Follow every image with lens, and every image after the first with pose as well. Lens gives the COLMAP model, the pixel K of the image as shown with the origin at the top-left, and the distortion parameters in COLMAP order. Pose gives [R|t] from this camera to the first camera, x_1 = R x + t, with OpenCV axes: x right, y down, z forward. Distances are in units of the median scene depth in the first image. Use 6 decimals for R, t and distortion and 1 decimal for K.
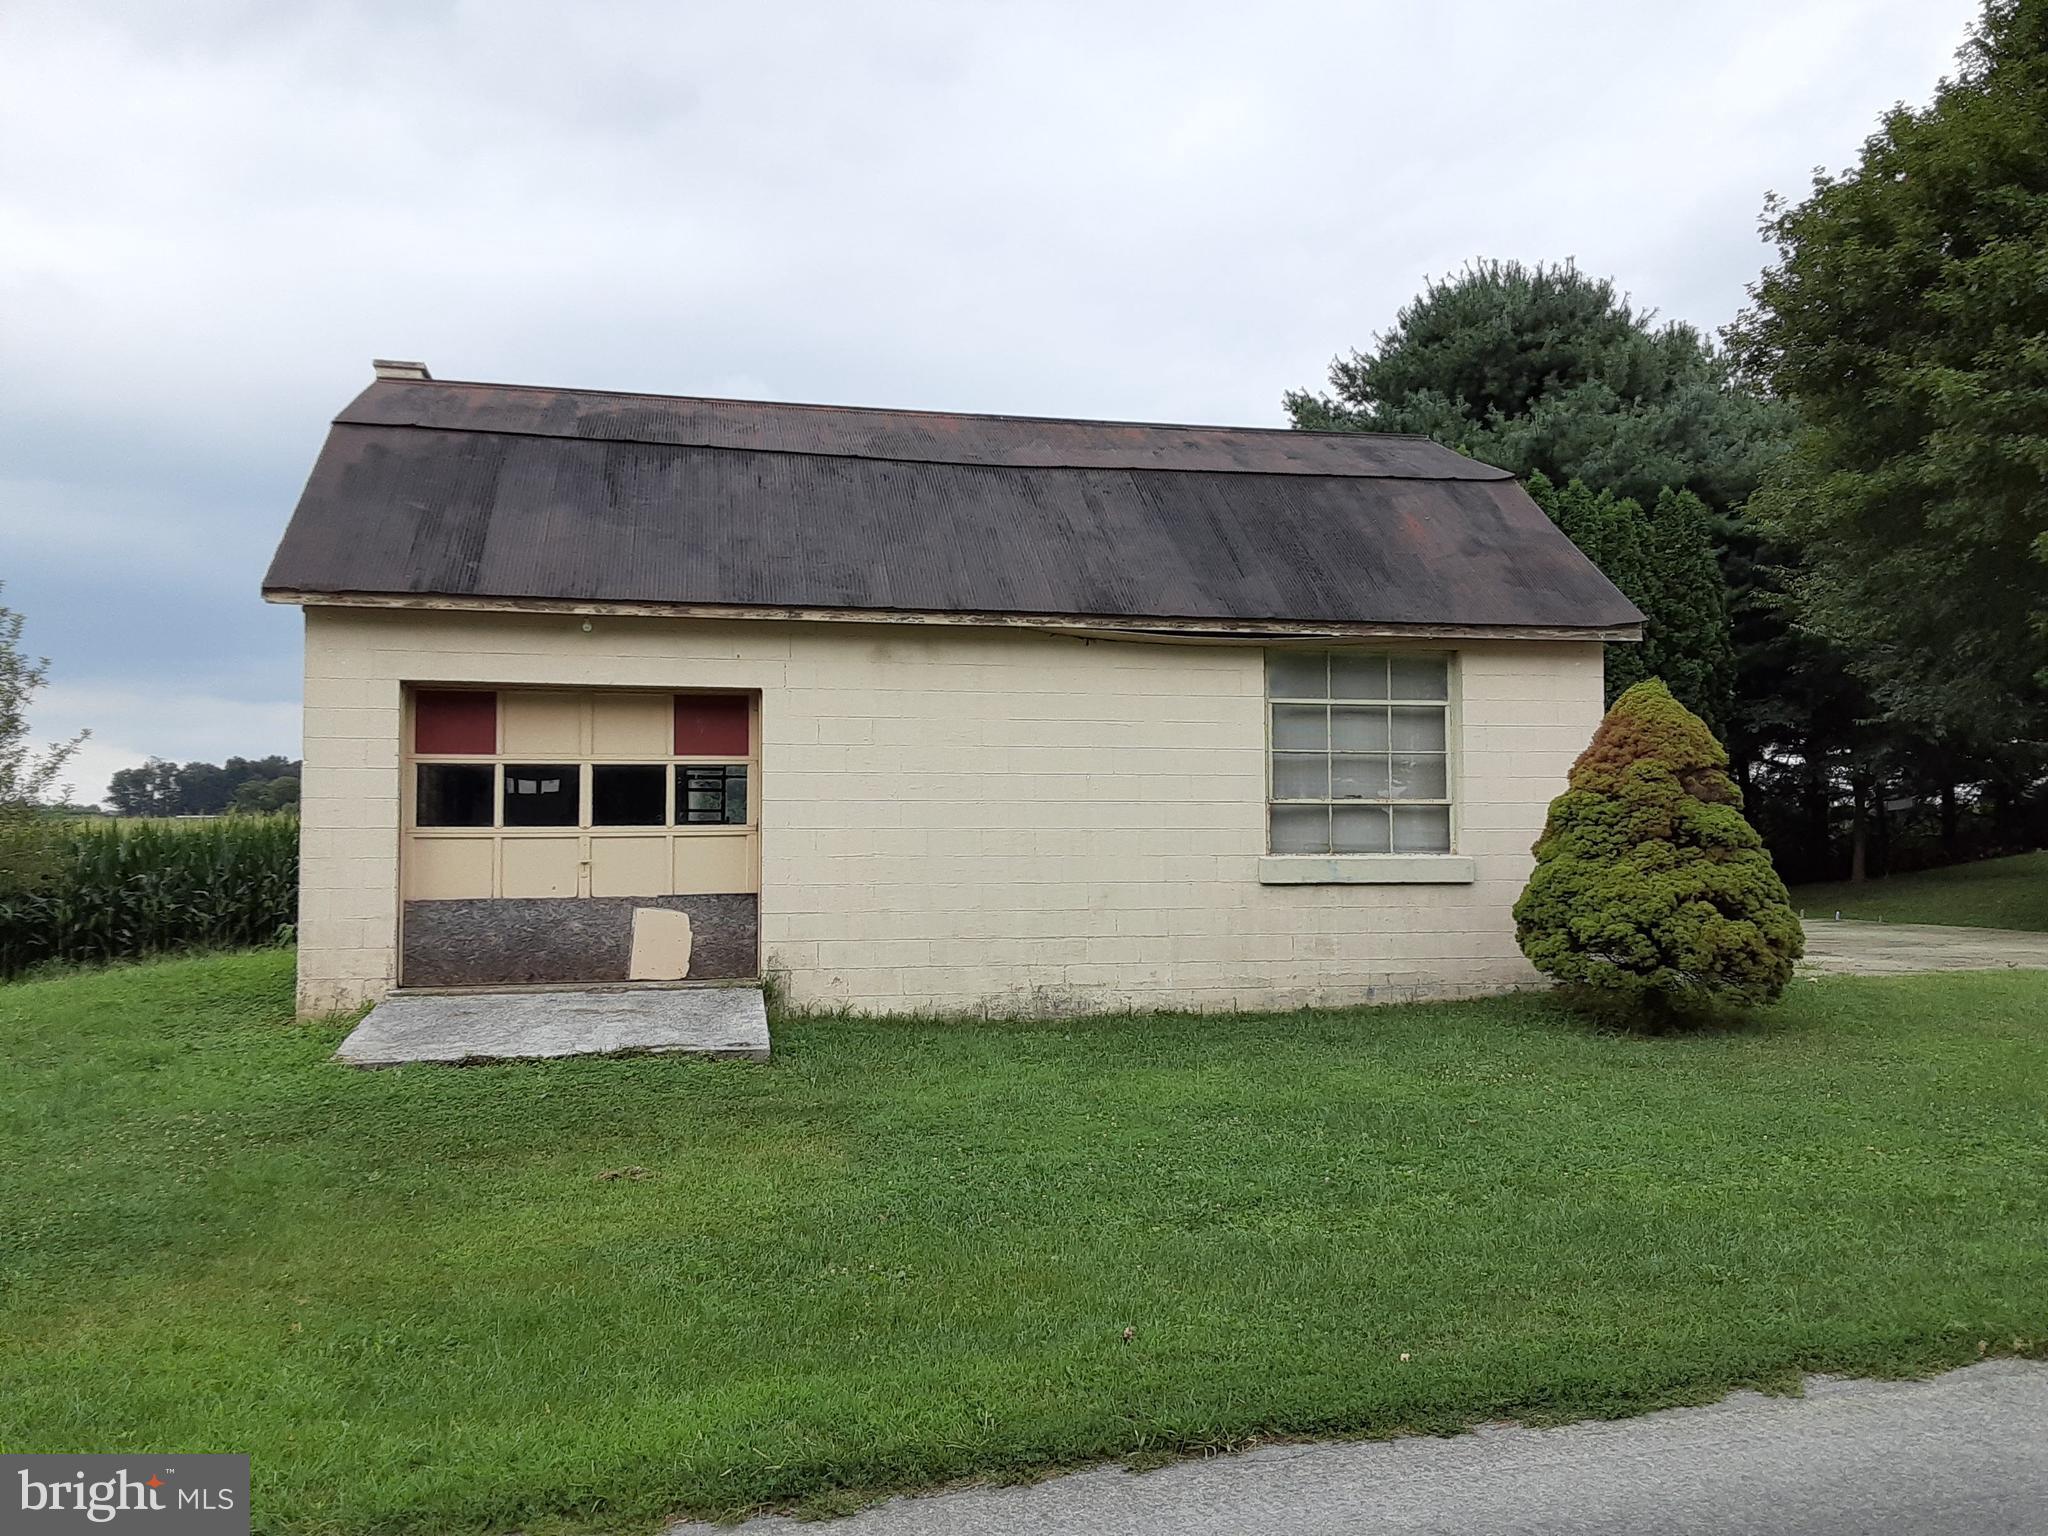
lens RADIAL K [[1639.3, 0, 1057.6], [0, 1639.3, 776.9], [0, 0, 1]] dist [0.119204, -0.173707]
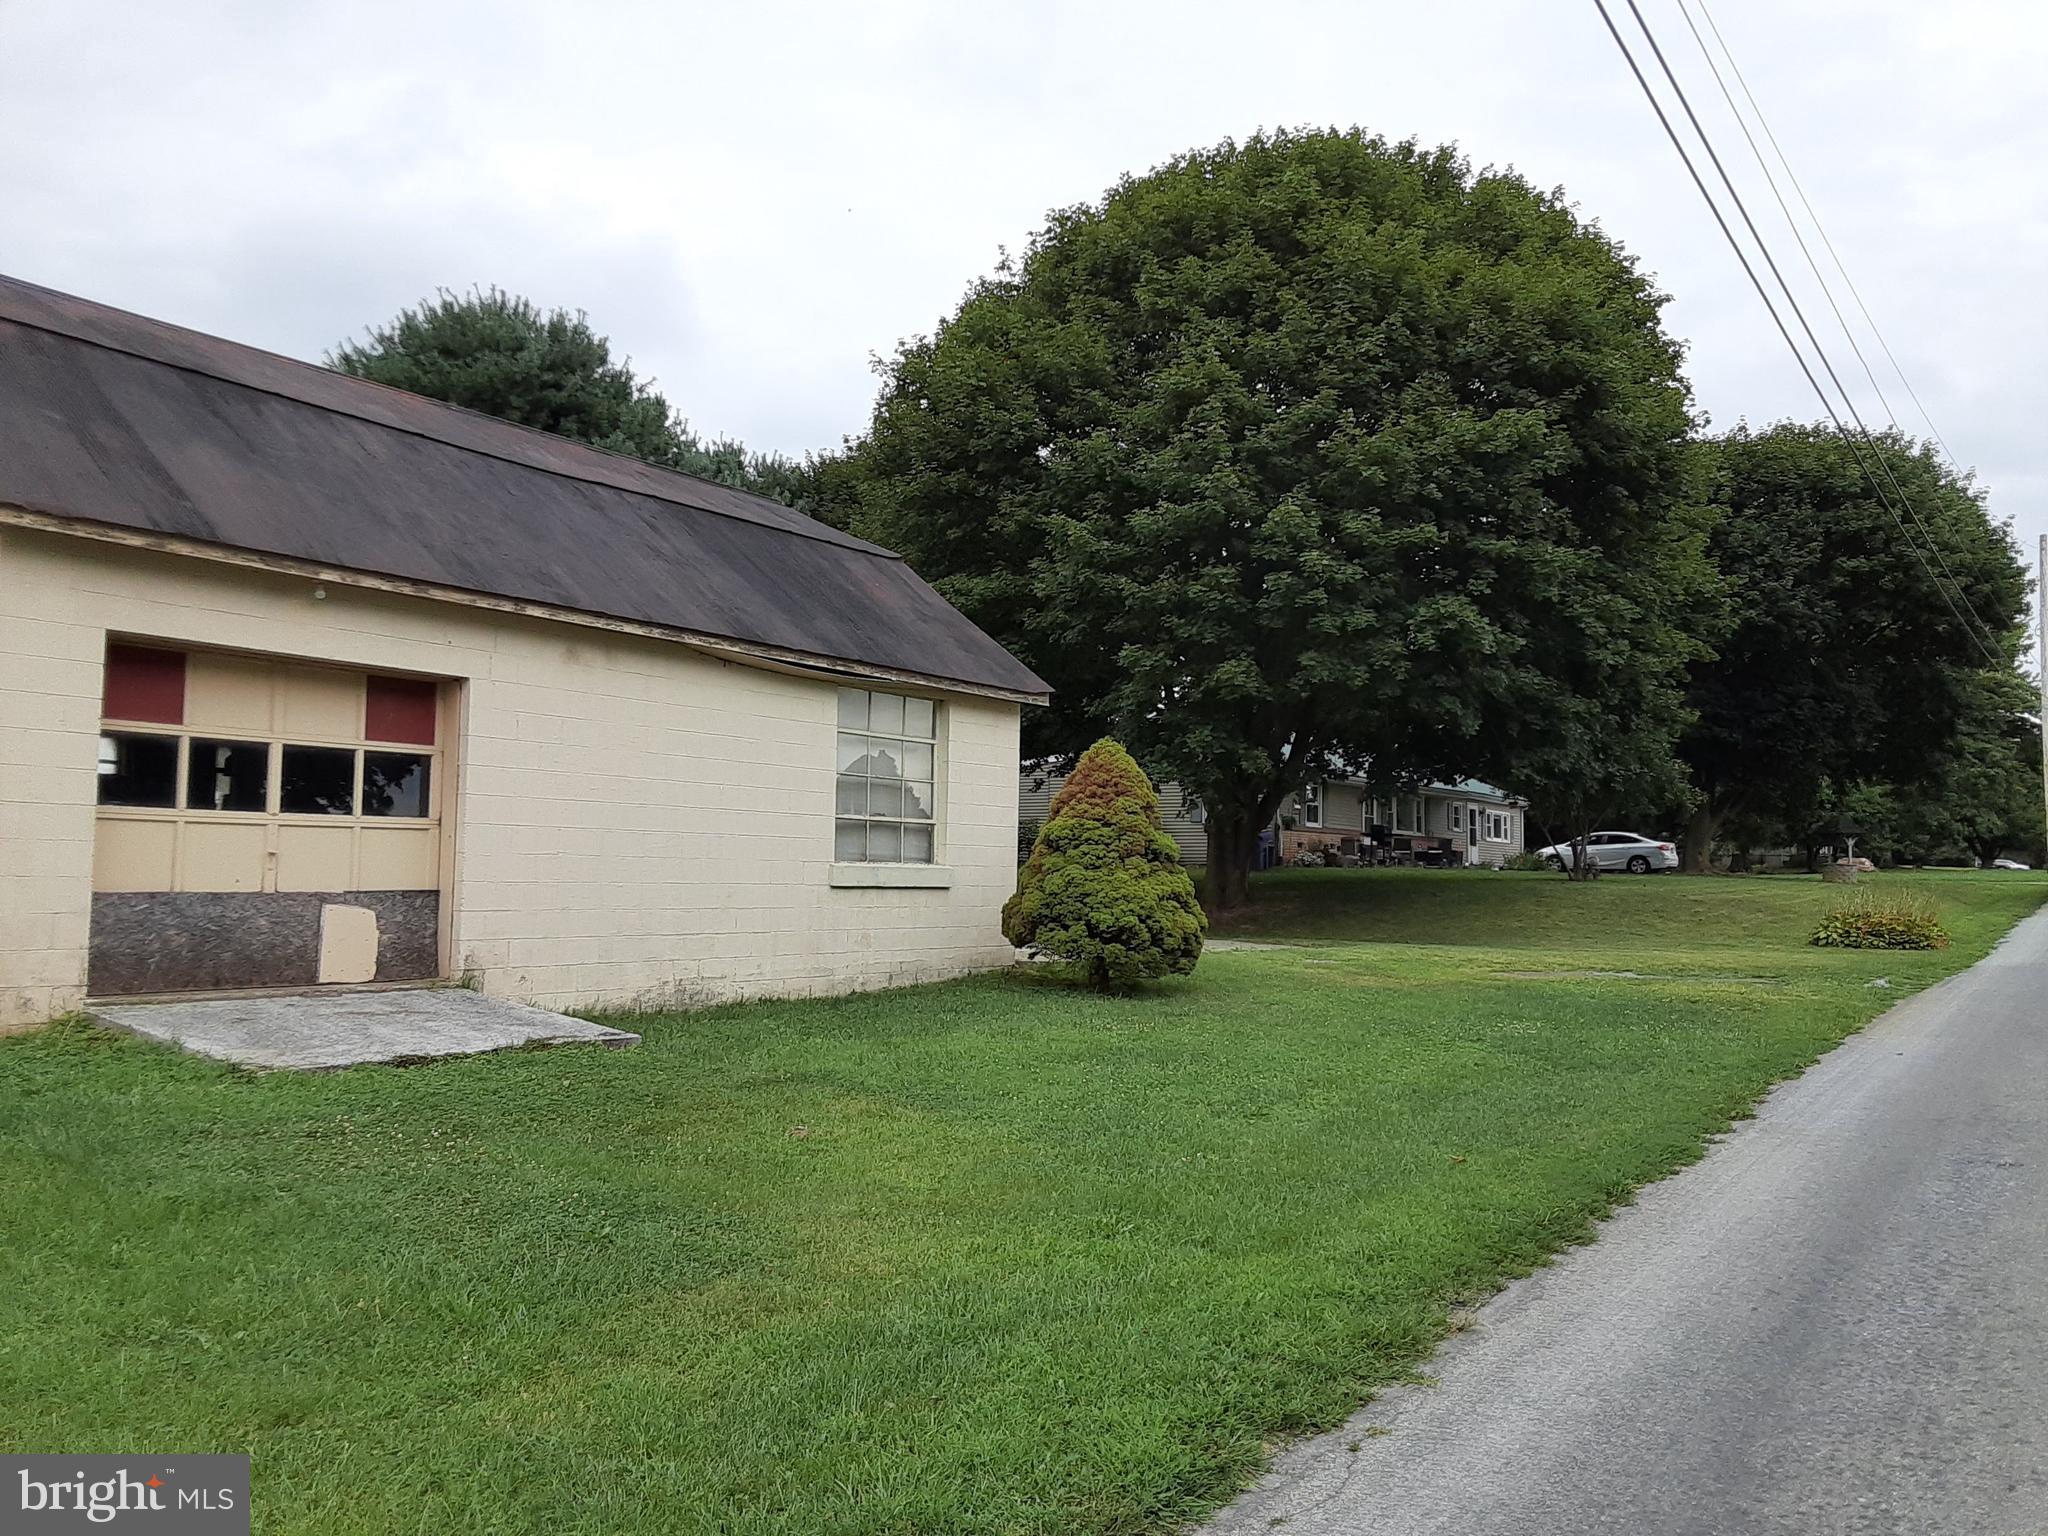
lens RADIAL K [[1639.3, 0, 1057.6], [0, 1639.3, 776.9], [0, 0, 1]] dist [0.119204, -0.173707]
pose [[0.718997, 0.058862, 0.692516, -0.602687], [-0.049970, 0.998207, -0.032963, 0.019089], [-0.693215, -0.010905, 0.720649, 0.056481]]
